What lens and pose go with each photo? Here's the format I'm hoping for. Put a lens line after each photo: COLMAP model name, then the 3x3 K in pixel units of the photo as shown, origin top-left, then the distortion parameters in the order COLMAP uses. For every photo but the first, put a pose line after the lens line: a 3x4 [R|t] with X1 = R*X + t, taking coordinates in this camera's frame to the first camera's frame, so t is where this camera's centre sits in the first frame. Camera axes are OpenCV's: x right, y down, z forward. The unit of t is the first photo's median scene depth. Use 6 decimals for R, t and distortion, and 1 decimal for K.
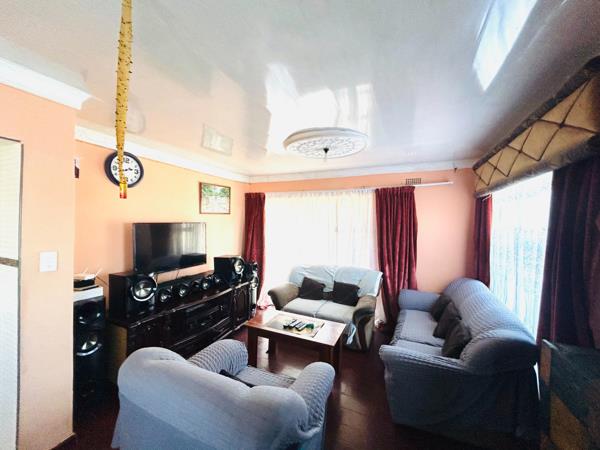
lens RADIAL K [[241.0, 0, 301.3], [0, 241.0, 224.9], [0, 0, 1]] dist [-0.000515, -0.000069]
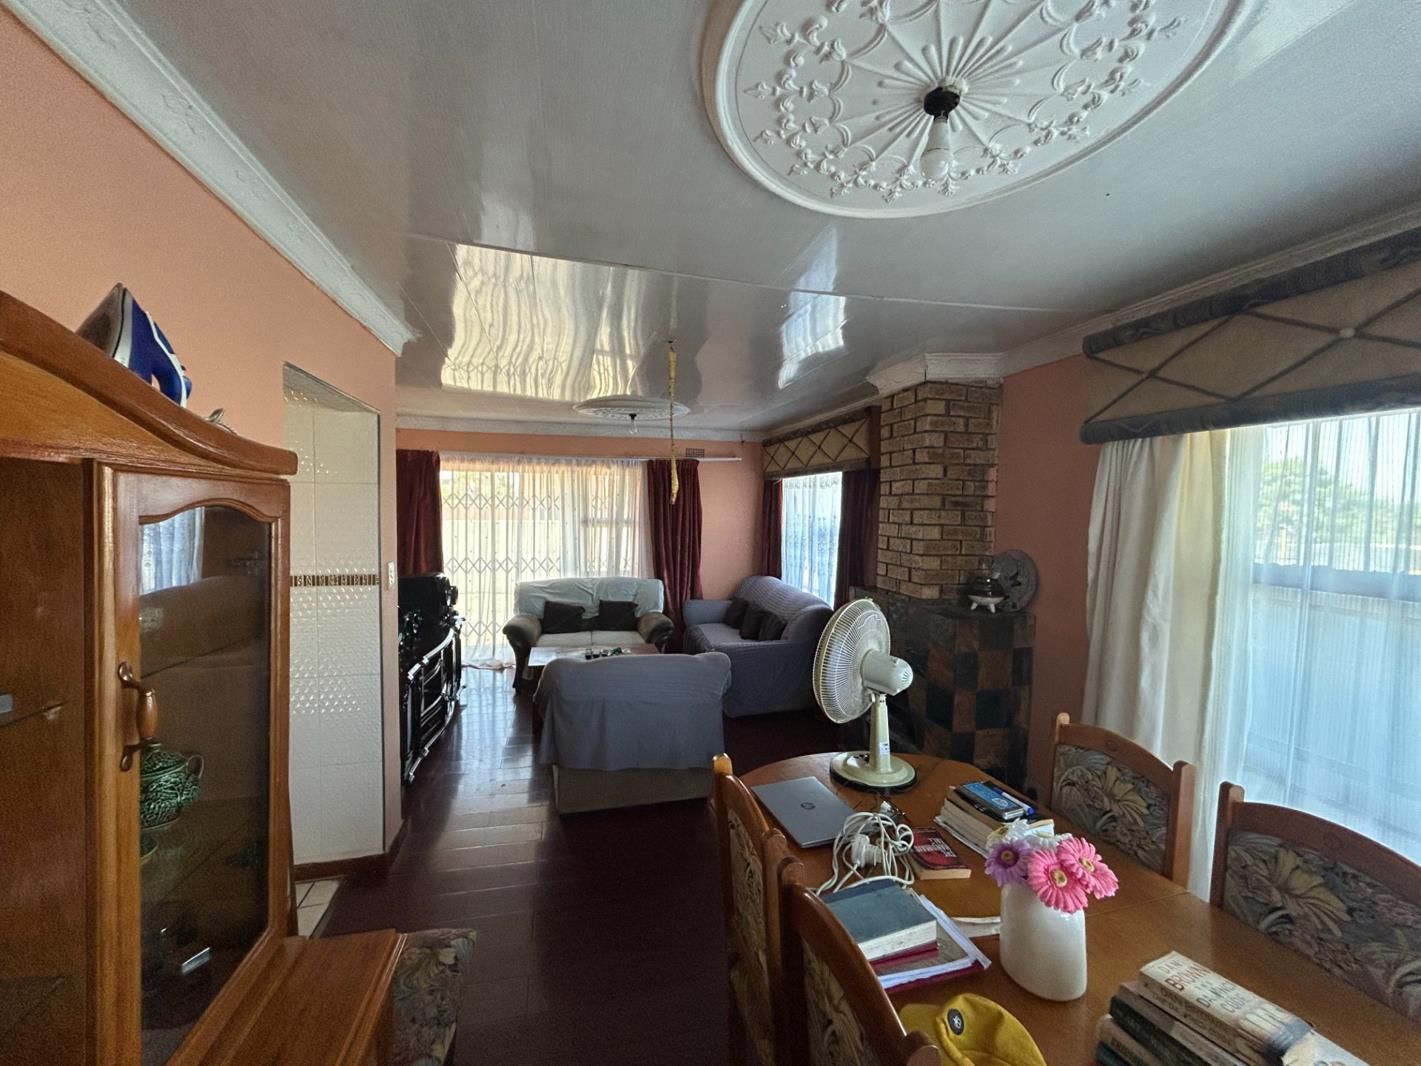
lens RADIAL K [[570.8, 0, 713.6], [0, 570.8, 532.8], [0, 0, 1]] dist [-0.000515, -0.000069]
pose [[0.780873, -0.035554, 0.623677, -0.802655], [0.005220, 0.998716, 0.050398, -0.034758], [-0.624667, -0.036099, 0.780056, -0.541239]]
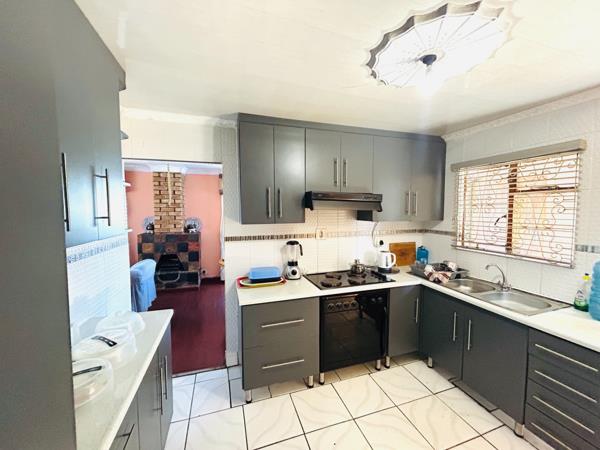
lens RADIAL K [[241.0, 0, 301.3], [0, 241.0, 224.9], [0, 0, 1]] dist [-0.000515, -0.000069]
pose [[-0.674009, -0.071930, 0.735213, -1.732959], [-0.010966, 0.996113, 0.087402, -0.061609], [-0.738641, 0.050848, -0.672178, 0.709324]]
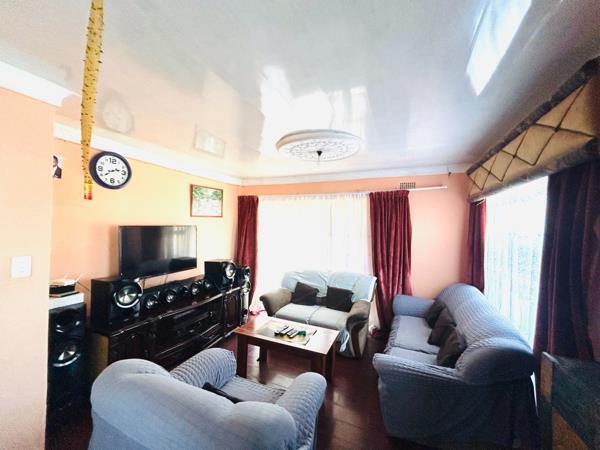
lens RADIAL K [[241.0, 0, 301.3], [0, 241.0, 224.9], [0, 0, 1]] dist [-0.000515, -0.000069]
pose [[0.999792, 0.005848, 0.019535, 0.011451], [-0.005570, 0.999883, -0.014267, -0.002143], [-0.019616, 0.014156, 0.999707, 0.024169]]
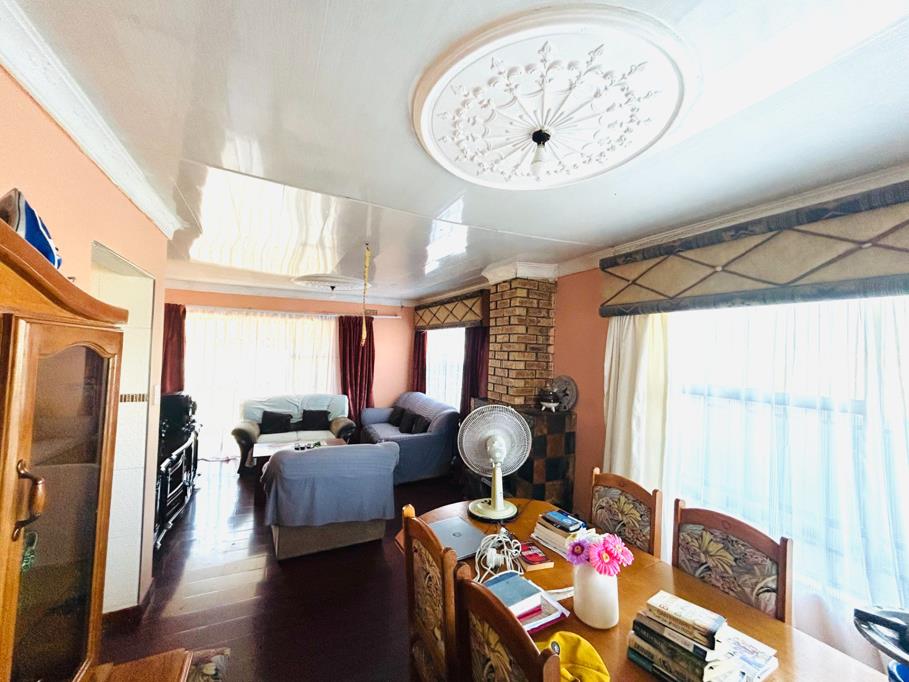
lens RADIAL K [[365.2, 0, 456.5], [0, 365.2, 340.9], [0, 0, 1]] dist [-0.000515, -0.000069]
pose [[0.625369, 0.018125, 0.780119, -0.860308], [-0.012249, 0.999835, -0.013411, -0.039448], [-0.780233, -0.001169, 0.625488, -0.531758]]
